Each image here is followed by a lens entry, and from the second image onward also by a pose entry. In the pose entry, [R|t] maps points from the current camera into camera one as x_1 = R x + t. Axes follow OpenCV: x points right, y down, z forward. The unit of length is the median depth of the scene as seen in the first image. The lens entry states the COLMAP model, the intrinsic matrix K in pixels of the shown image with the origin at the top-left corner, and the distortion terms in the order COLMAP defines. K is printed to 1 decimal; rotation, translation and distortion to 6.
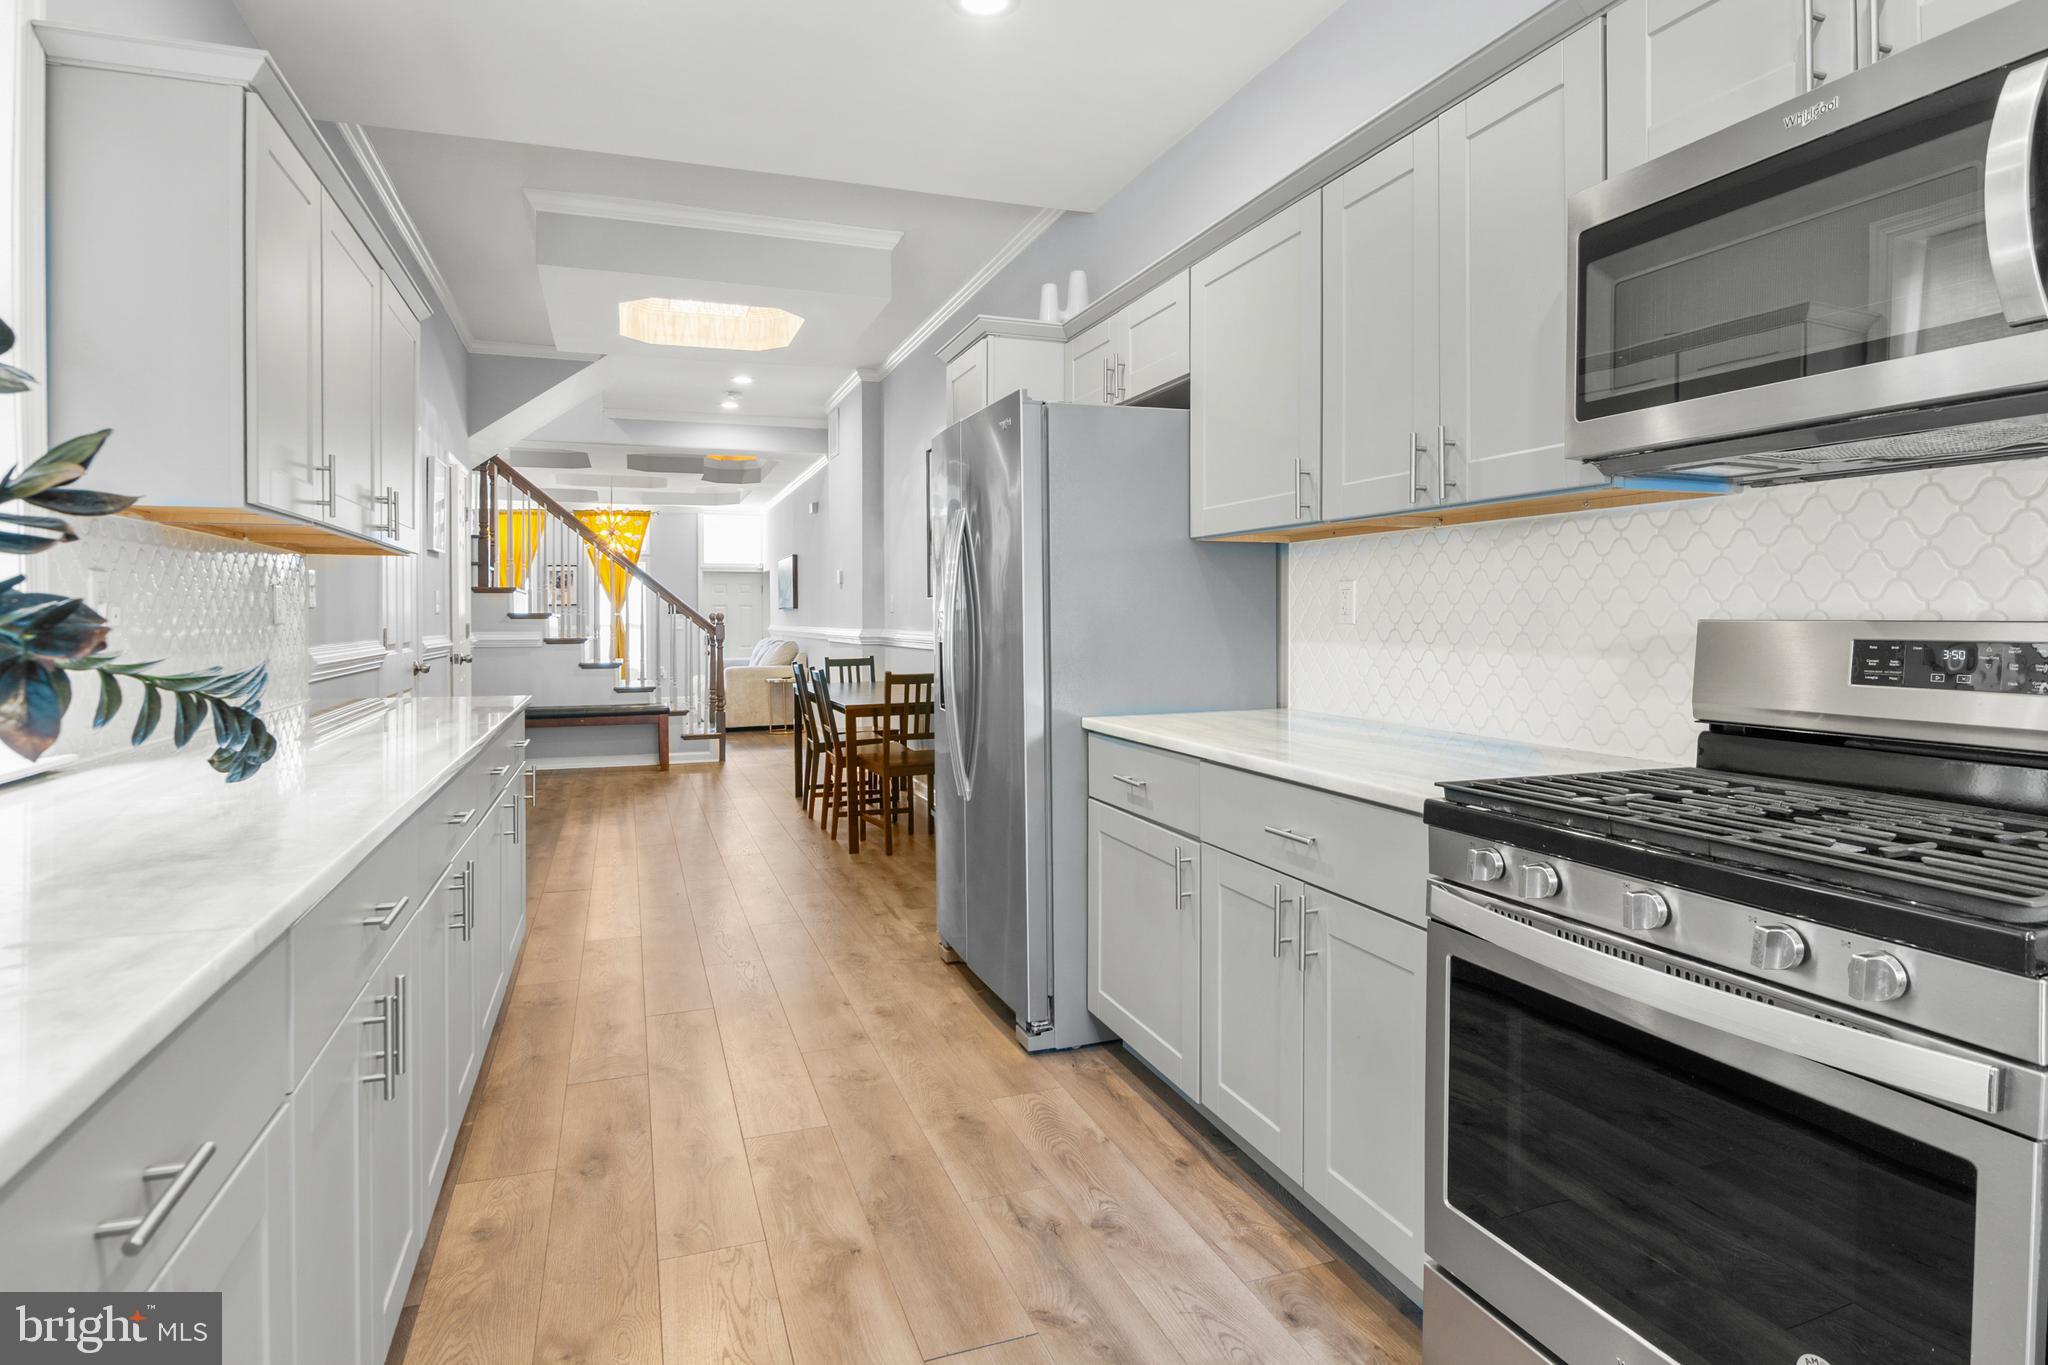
lens RADIAL K [[1120.9, 0, 1024.3], [0, 1120.9, 629.0], [0, 0, 1]] dist [-0.000971, -0.000142]
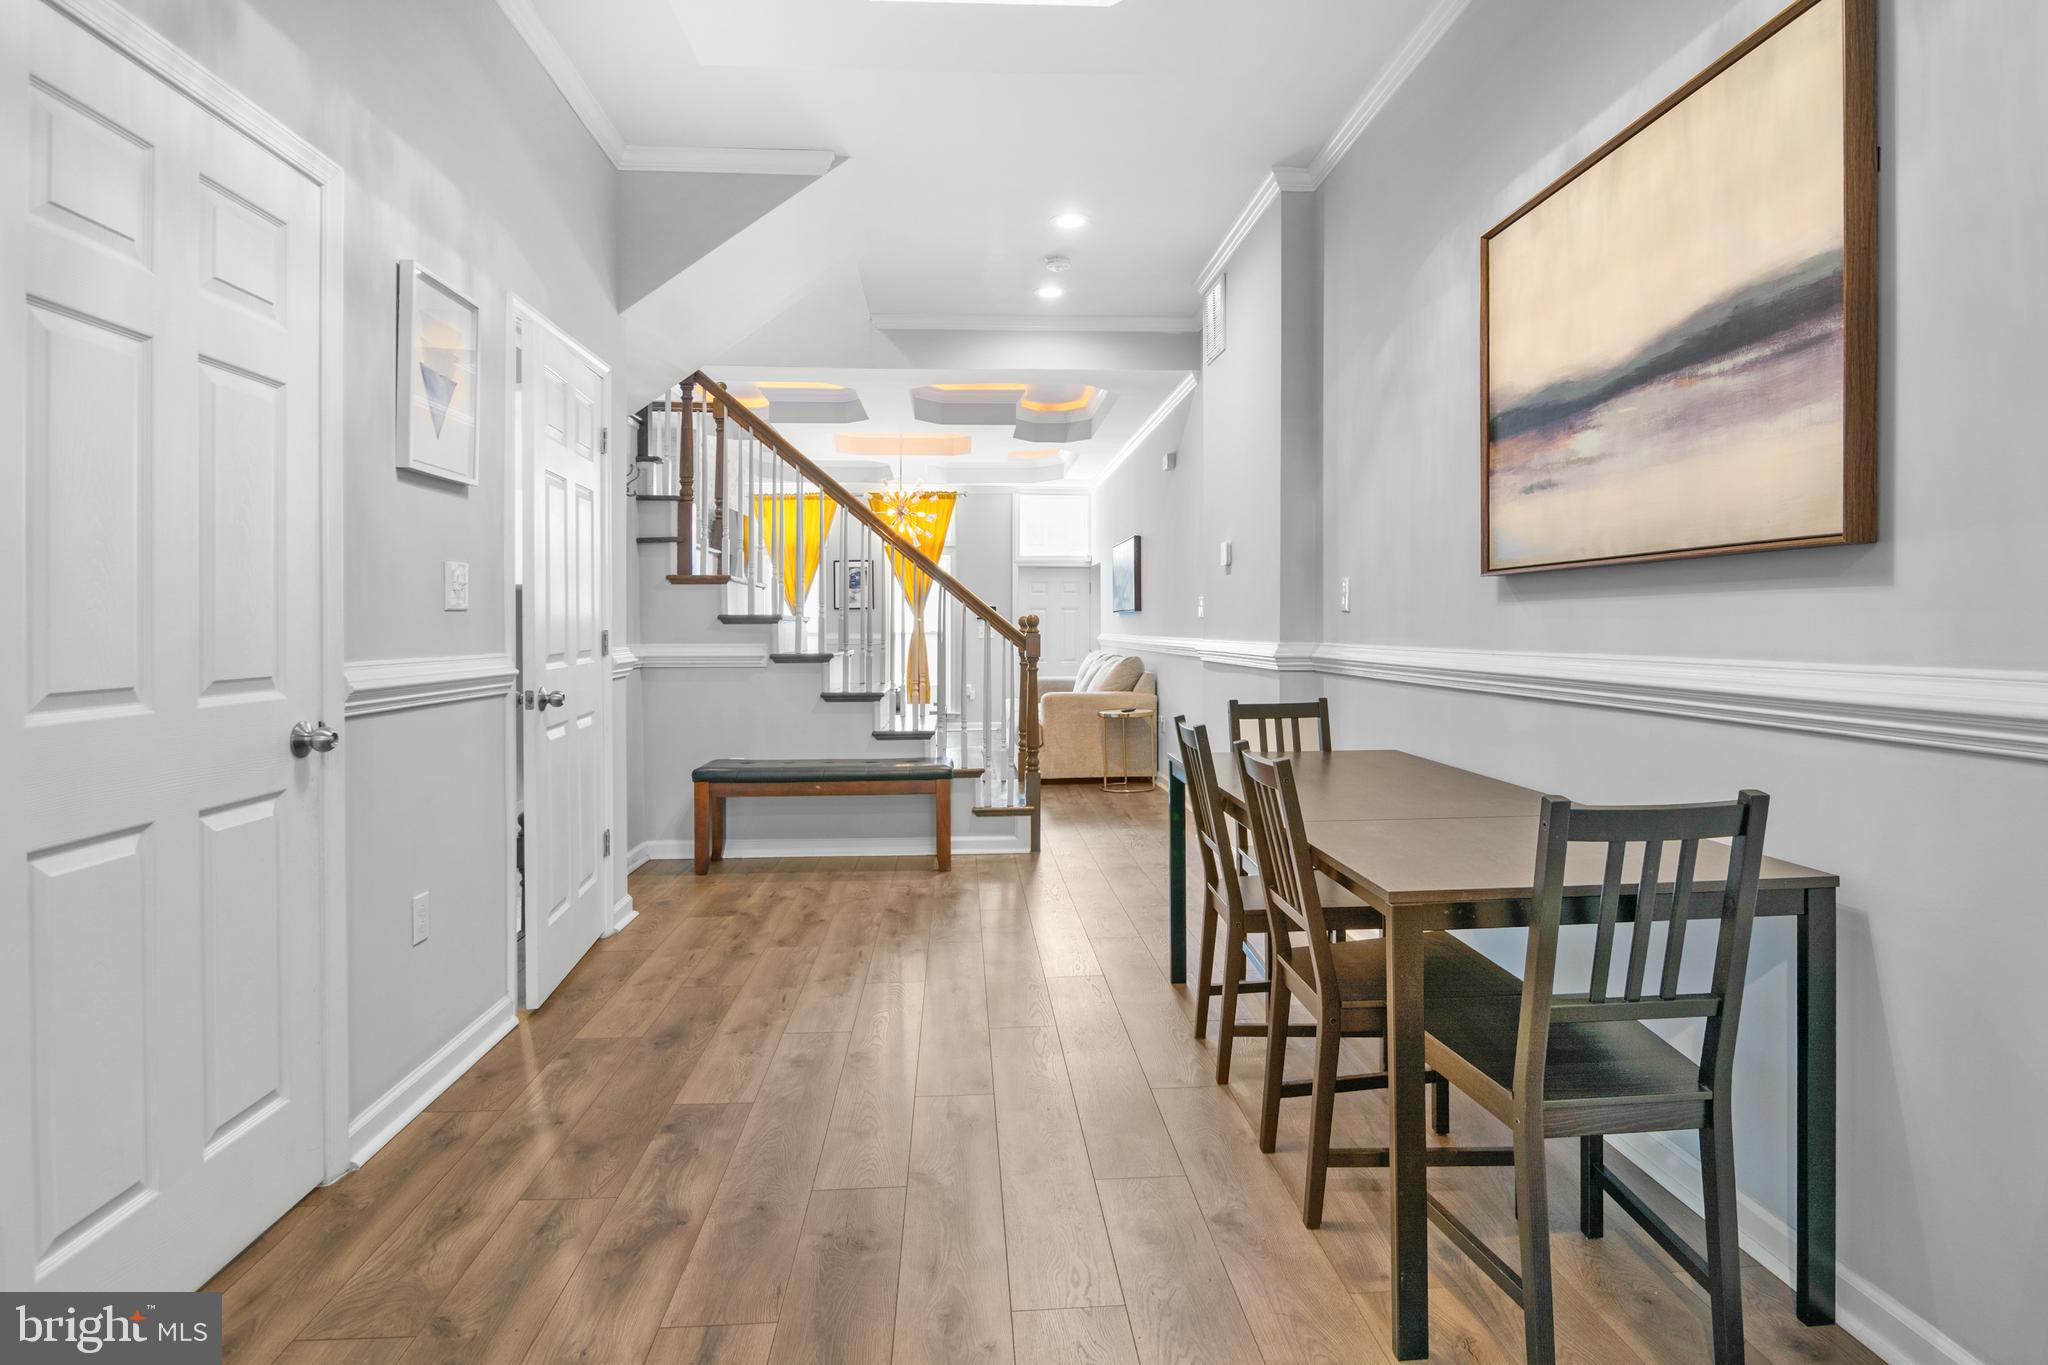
lens RADIAL K [[1120.9, 0, 1024.3], [0, 1120.9, 629.0], [0, 0, 1]] dist [-0.000971, -0.000142]
pose [[0.960596, 0.002728, -0.277933, -0.102970], [-0.004889, 0.999963, -0.007081, -0.002046], [0.277904, 0.008161, 0.960574, 0.401015]]
